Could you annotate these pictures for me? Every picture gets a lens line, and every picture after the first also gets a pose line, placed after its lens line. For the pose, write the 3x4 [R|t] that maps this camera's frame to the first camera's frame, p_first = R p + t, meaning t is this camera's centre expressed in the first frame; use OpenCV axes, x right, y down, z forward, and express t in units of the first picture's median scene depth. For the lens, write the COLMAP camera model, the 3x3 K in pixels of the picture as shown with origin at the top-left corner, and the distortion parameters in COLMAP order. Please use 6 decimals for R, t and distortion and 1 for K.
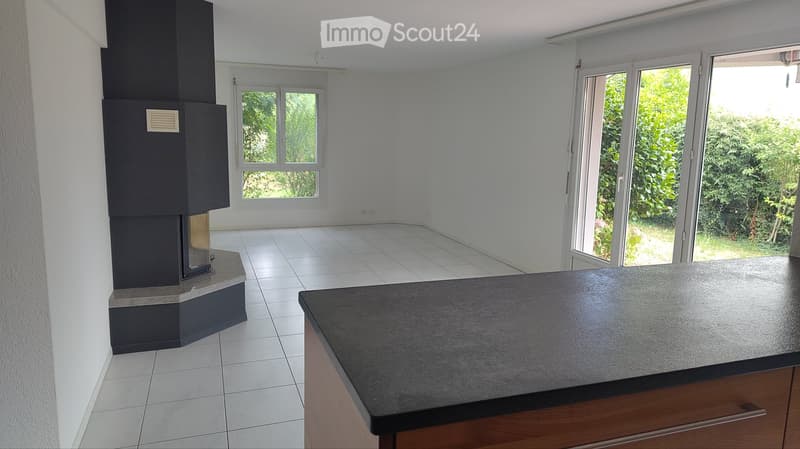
lens RADIAL K [[546.8, 0, 400.0], [0, 546.8, 224.5], [0, 0, 1]] dist [0.001675, -0.001540]
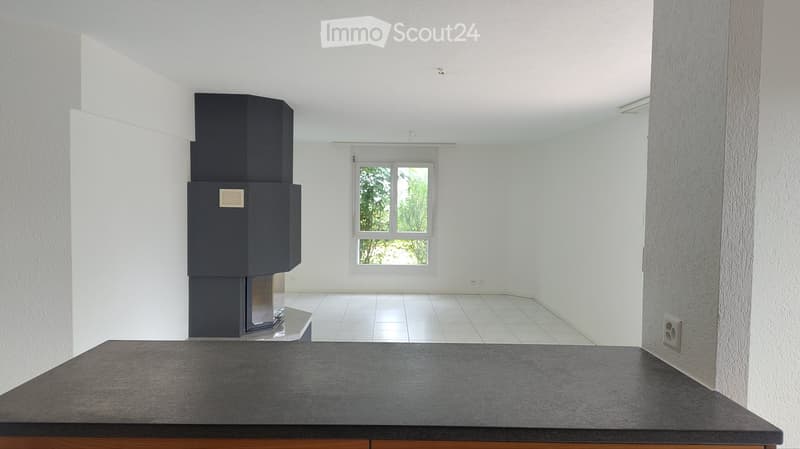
lens RADIAL K [[553.0, 0, 400.0], [0, 553.0, 224.5], [0, 0, 1]] dist [0.031582, -0.002928]
pose [[0.941327, 0.009492, -0.337363, 0.212727], [-0.050476, 0.992321, -0.112920, -0.007889], [0.333701, 0.123323, 0.934578, -0.008498]]
